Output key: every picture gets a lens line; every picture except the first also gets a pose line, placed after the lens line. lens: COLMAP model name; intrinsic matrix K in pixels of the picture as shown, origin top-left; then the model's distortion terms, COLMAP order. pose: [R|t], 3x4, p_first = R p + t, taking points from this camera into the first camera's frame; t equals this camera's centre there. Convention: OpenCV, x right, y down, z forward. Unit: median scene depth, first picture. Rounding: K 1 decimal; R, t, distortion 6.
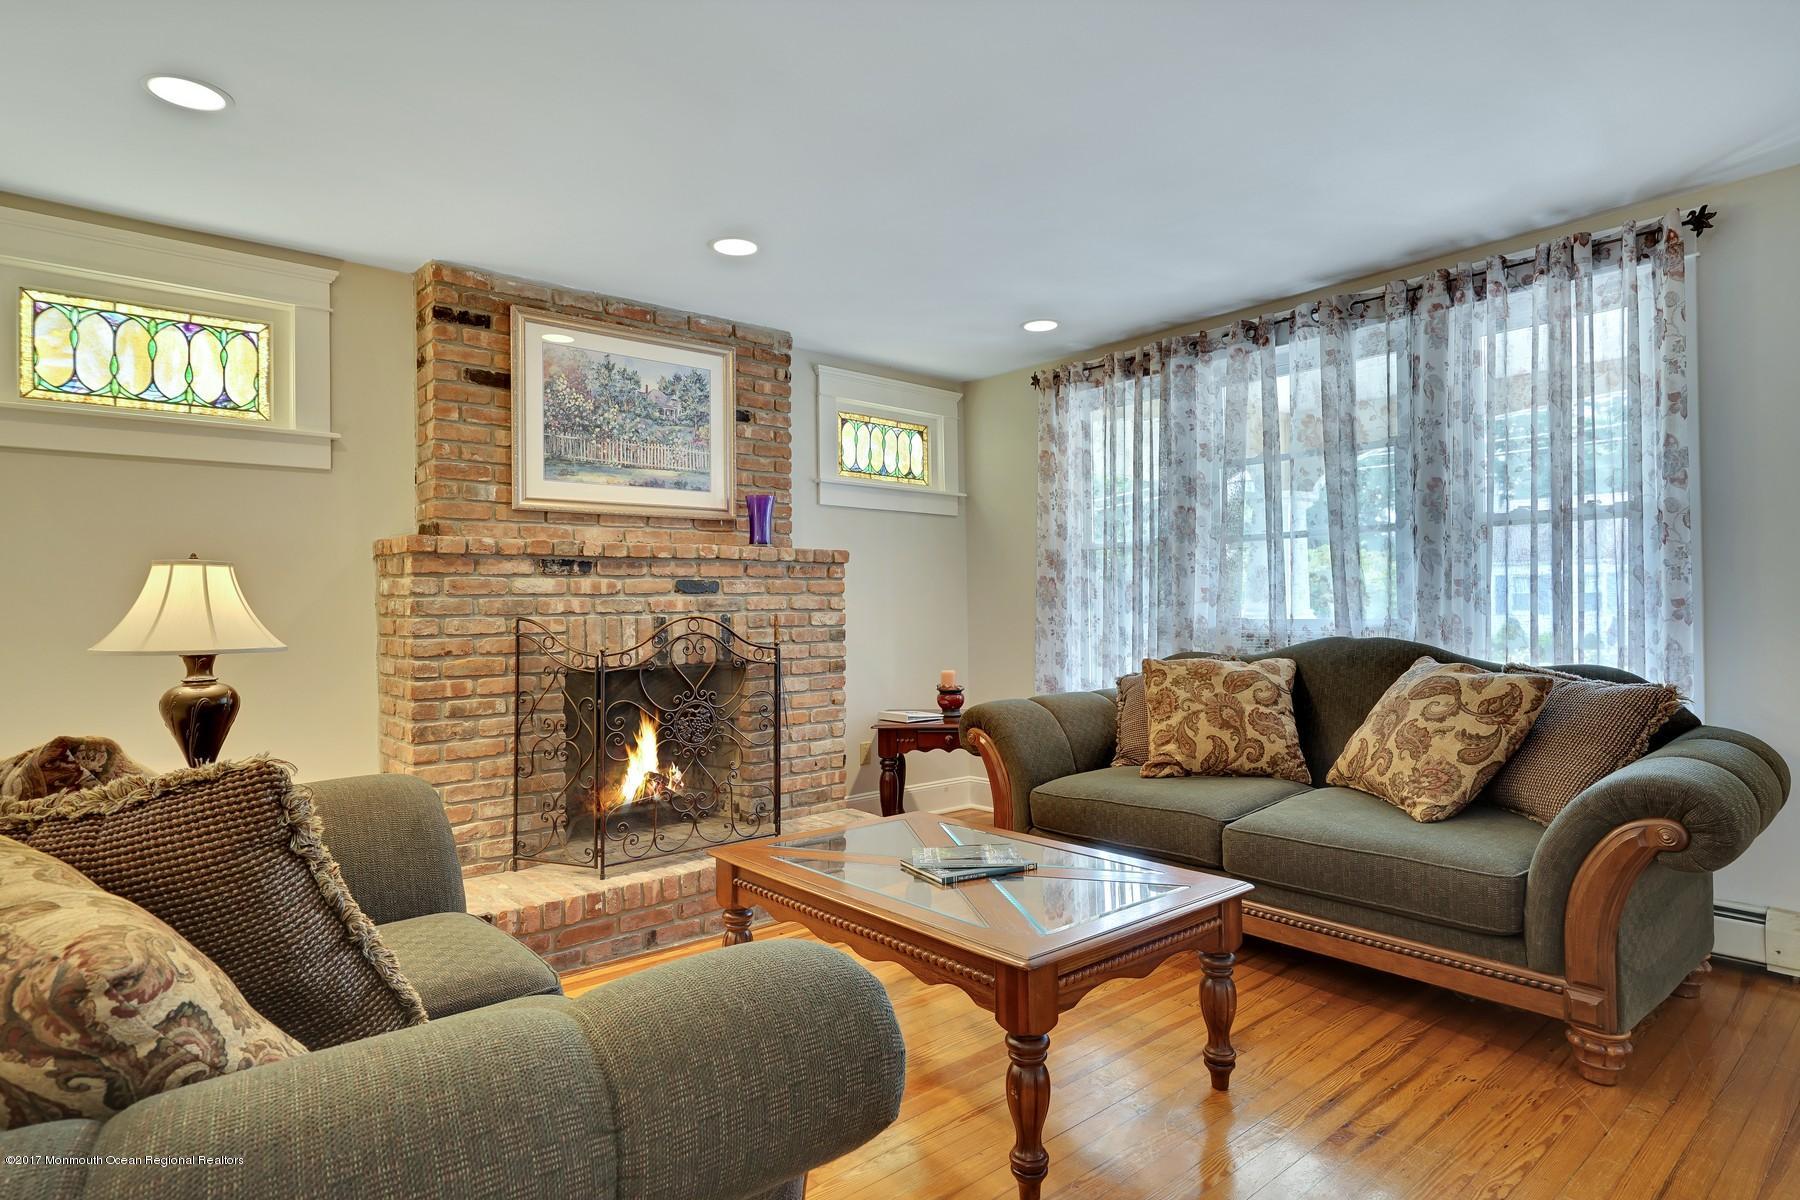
lens RADIAL K [[960.2, 0, 897.7], [0, 960.2, 597.7], [0, 0, 1]] dist [-0.003449, 0.000086]
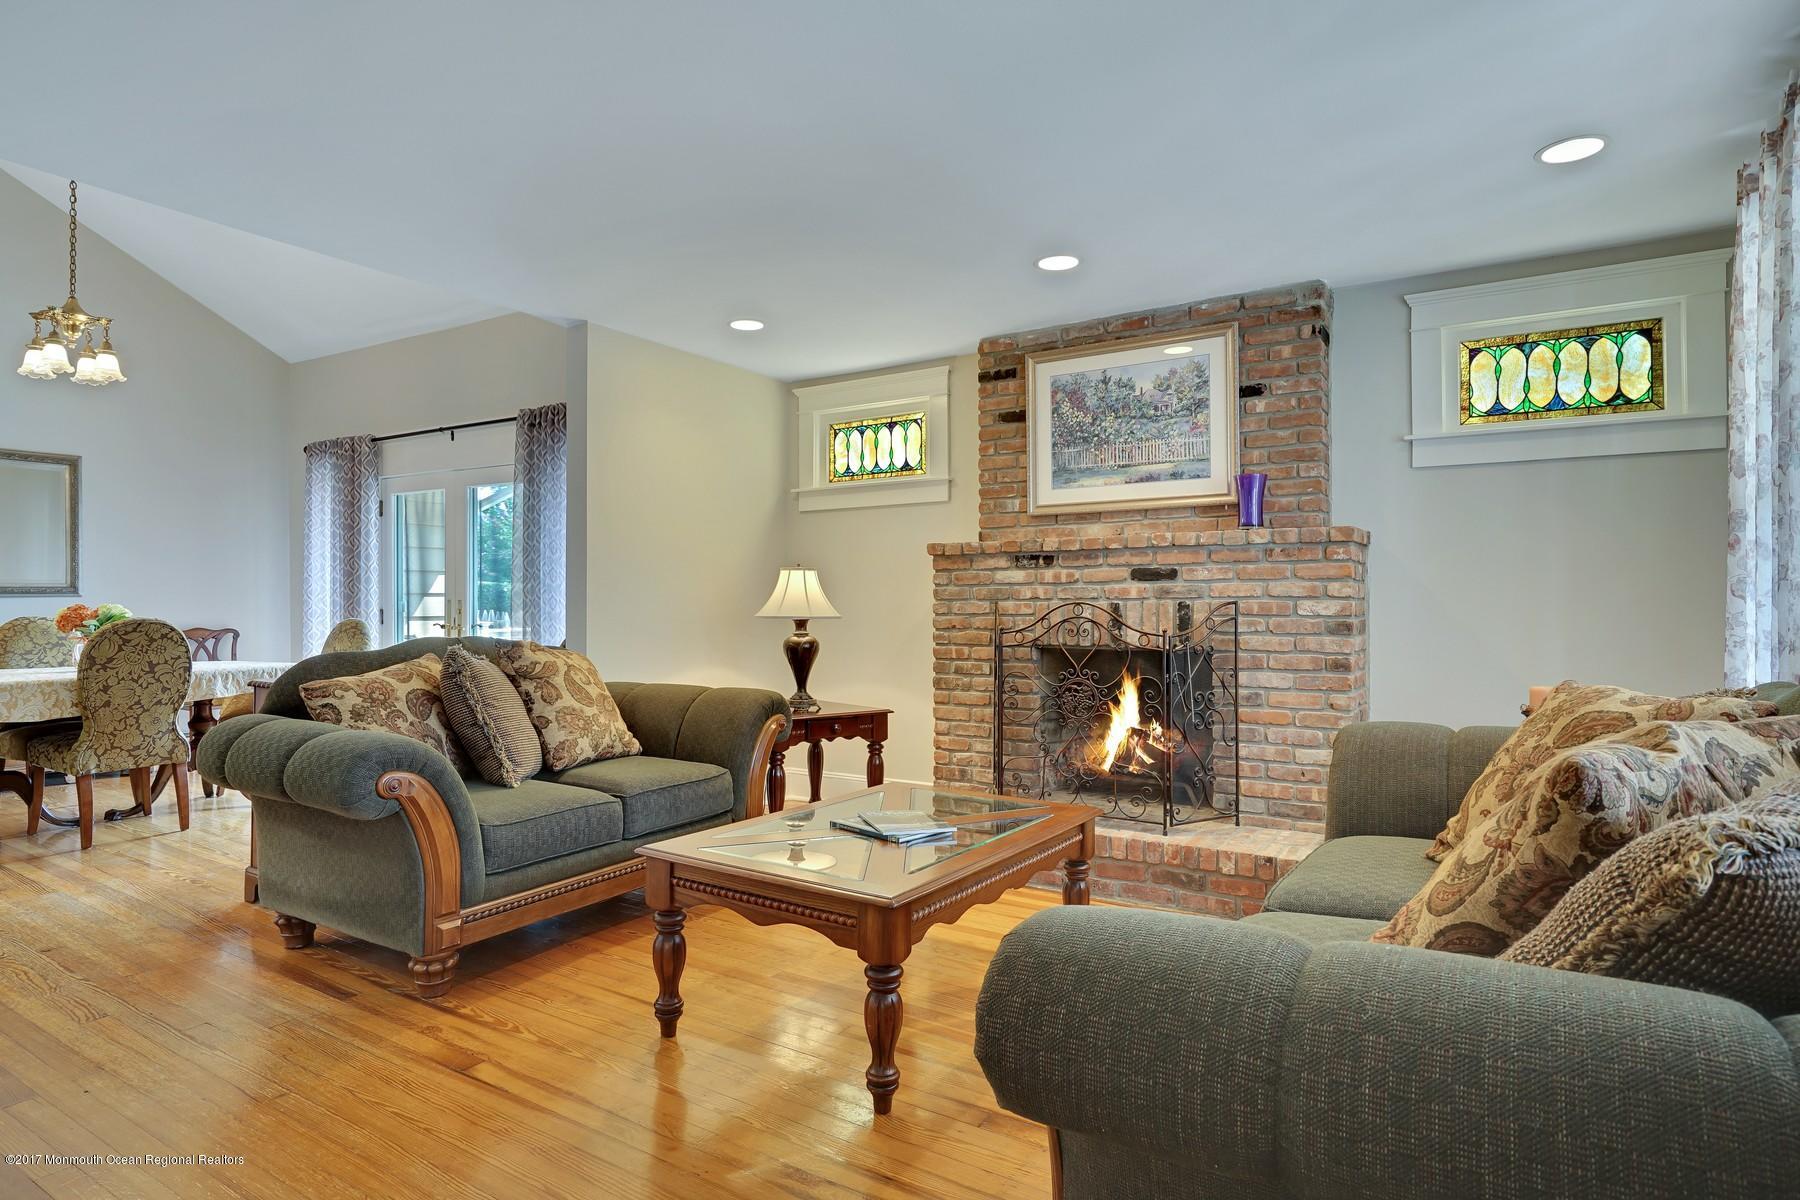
lens RADIAL K [[960.2, 0, 897.7], [0, 960.2, 599.6], [0, 0, 1]] dist [-0.003449, 0.000086]
pose [[0.288720, 0.004716, -0.957402, 0.721190], [0.005765, 0.999961, 0.006664, 0.007576], [0.957396, -0.007443, 0.288681, 0.447150]]
